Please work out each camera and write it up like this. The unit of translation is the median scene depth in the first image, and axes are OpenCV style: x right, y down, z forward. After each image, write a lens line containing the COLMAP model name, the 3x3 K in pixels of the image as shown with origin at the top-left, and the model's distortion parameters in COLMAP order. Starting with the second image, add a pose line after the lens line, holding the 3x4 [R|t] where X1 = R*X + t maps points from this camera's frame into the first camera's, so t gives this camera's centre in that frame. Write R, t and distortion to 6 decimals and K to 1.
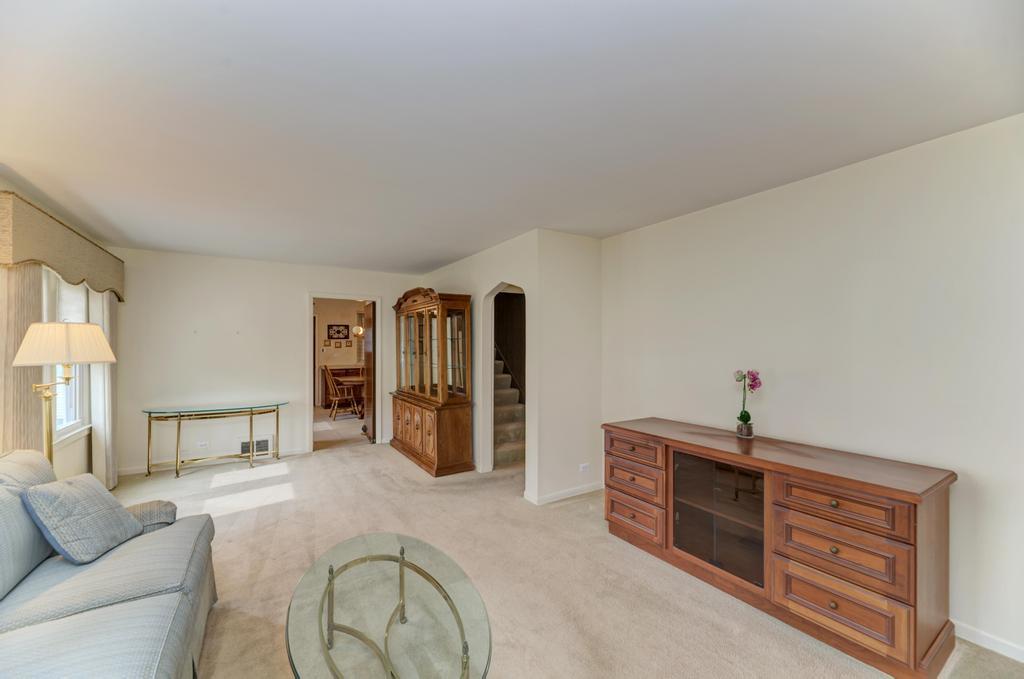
lens RADIAL K [[406.4, 0, 512.9], [0, 406.4, 343.6], [0, 0, 1]] dist [-0.001758, -0.000159]
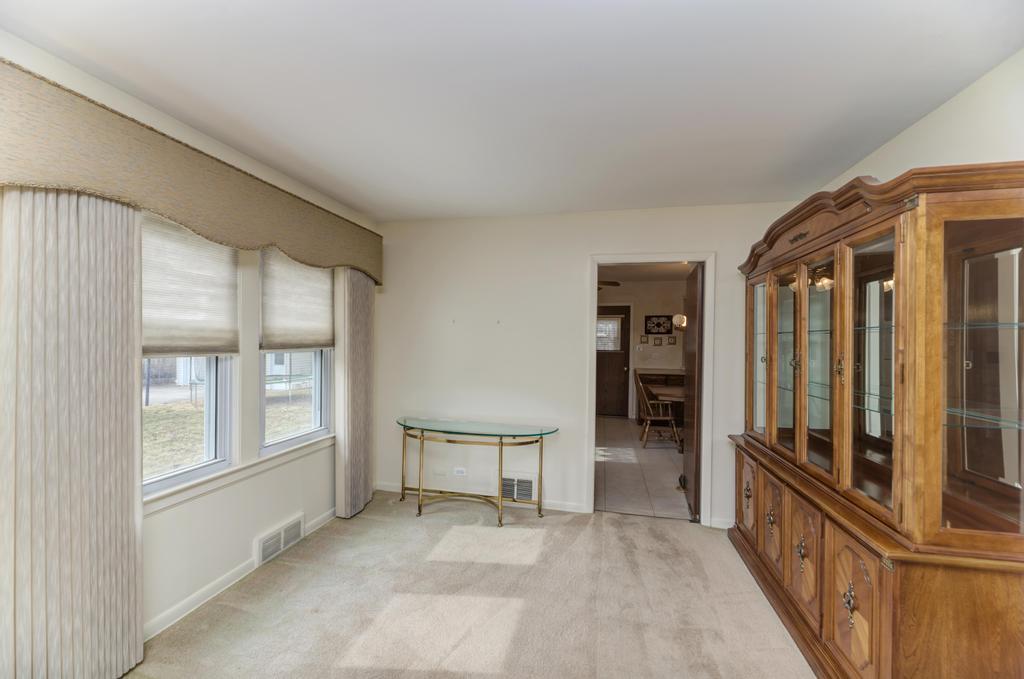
lens RADIAL K [[406.4, 0, 512.9], [0, 406.4, 343.6], [0, 0, 1]] dist [-0.001758, -0.000159]
pose [[0.705641, 0.017276, -0.708359, -0.153205], [-0.012868, 0.999850, 0.011567, 0.002308], [0.708453, 0.000953, 0.705758, 0.504866]]
